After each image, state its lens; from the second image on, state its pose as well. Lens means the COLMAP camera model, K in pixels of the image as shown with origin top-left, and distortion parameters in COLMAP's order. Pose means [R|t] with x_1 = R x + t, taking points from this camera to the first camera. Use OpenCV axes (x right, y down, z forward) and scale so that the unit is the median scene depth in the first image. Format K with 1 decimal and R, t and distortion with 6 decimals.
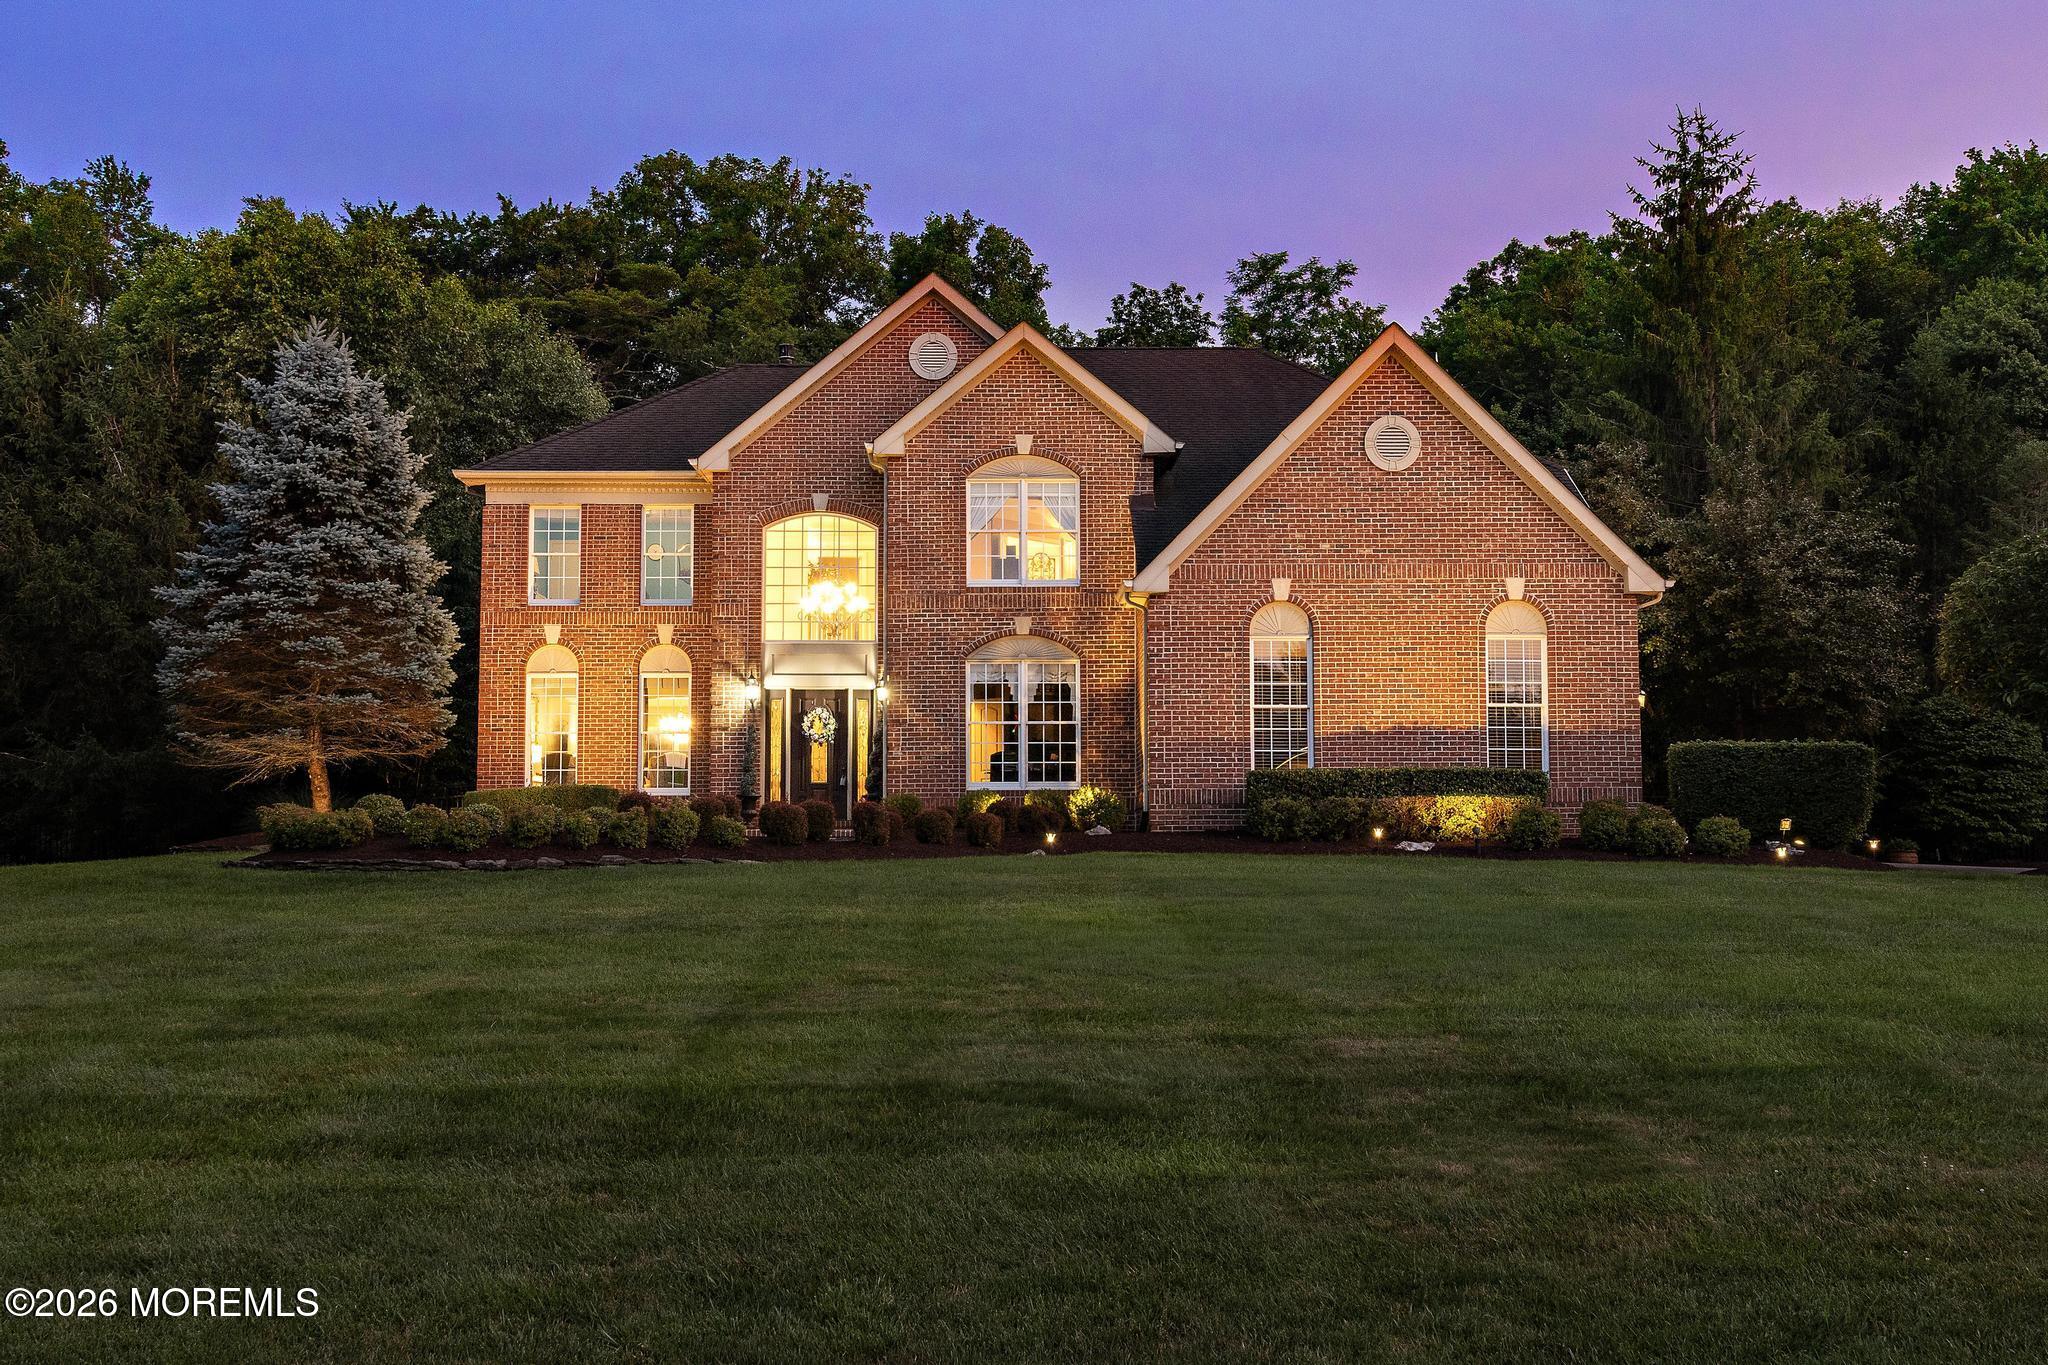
lens RADIAL K [[1435.2, 0, 1023.6], [0, 1435.2, 656.5], [0, 0, 1]] dist [0.009117, 0.003297]
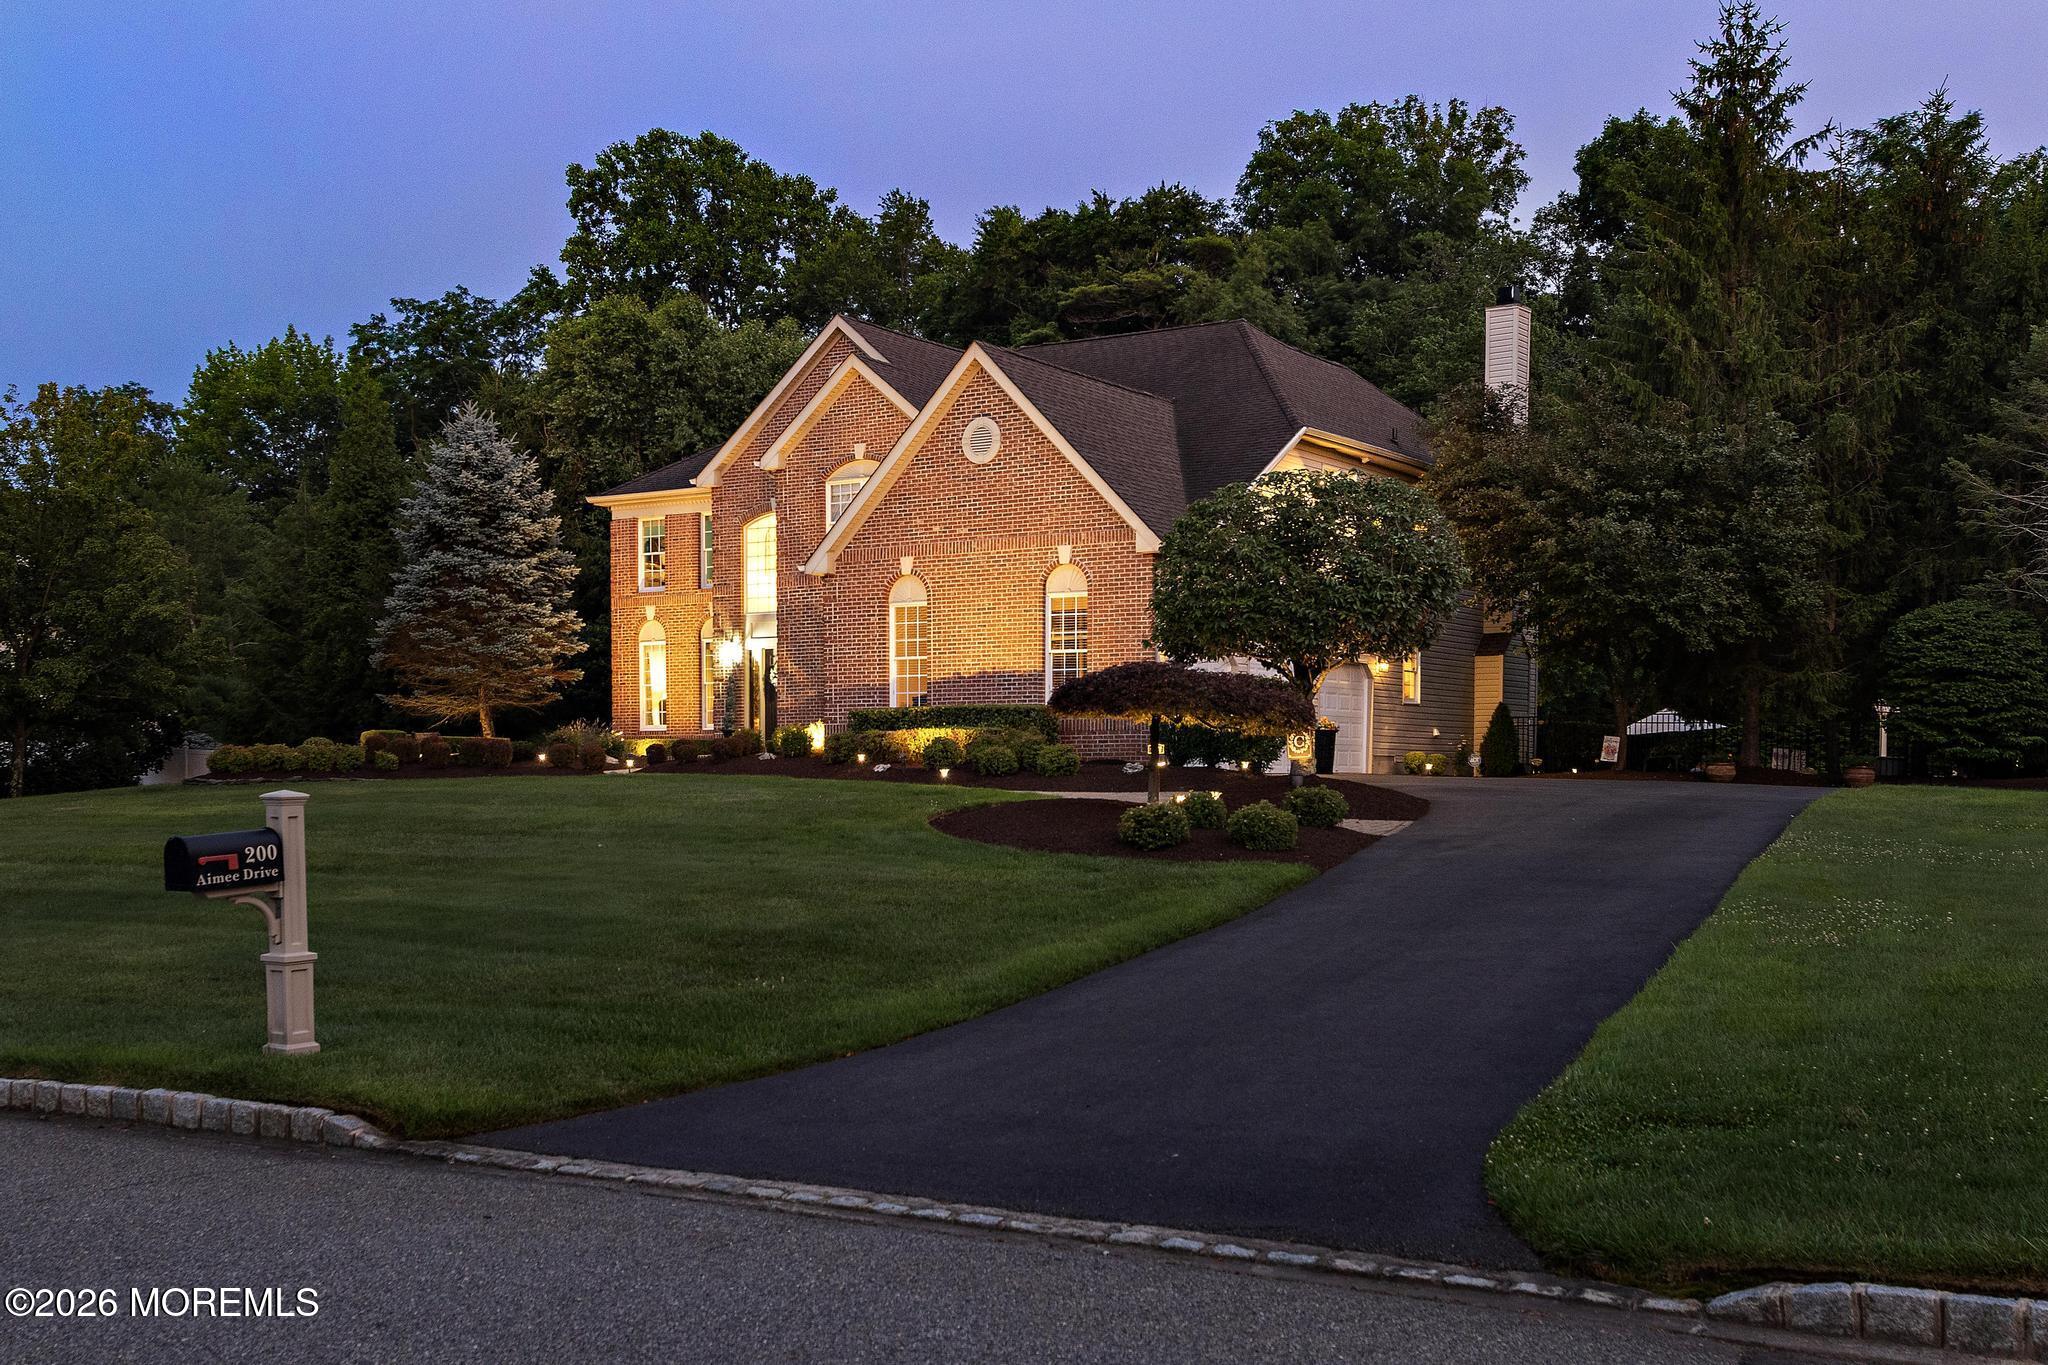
lens RADIAL K [[1317.7, 0, 1024.5], [0, 1317.7, 675.9], [0, 0, 1]] dist [0.000109, 0.002723]
pose [[0.925114, -0.028897, -0.378588, 0.539568], [0.053321, 0.997106, 0.054187, -0.005465], [0.375927, -0.070316, 0.923978, -0.029783]]
